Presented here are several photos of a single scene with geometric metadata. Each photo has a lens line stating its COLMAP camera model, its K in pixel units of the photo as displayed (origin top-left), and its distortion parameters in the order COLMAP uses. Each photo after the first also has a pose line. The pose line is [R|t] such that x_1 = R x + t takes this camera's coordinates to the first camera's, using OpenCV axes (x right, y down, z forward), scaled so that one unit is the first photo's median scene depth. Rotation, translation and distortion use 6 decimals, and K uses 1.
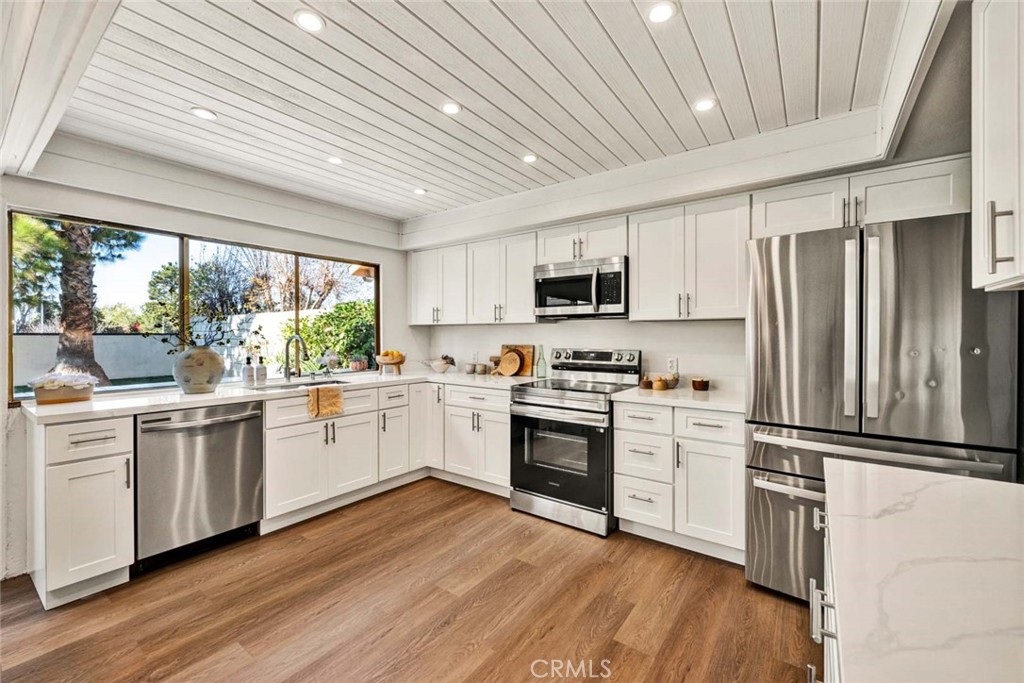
lens RADIAL K [[412.2, 0, 518.0], [0, 412.2, 338.3], [0, 0, 1]] dist [-0.032922, -0.000048]
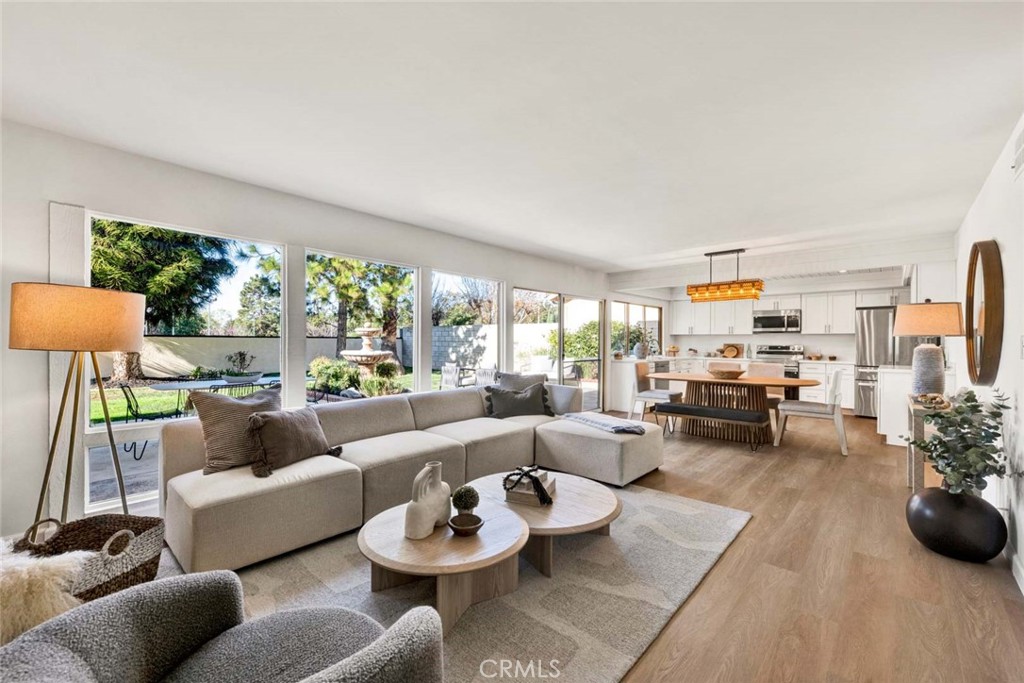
lens RADIAL K [[416.8, 0, 495.2], [0, 416.8, 343.6], [0, 0, 1]] dist [0.001725, 0.000168]
pose [[0.990237, 0.002426, -0.139372, -1.221704], [-0.002019, 0.999993, 0.003059, 0.013663], [0.139378, -0.002747, 0.990235, -1.809796]]
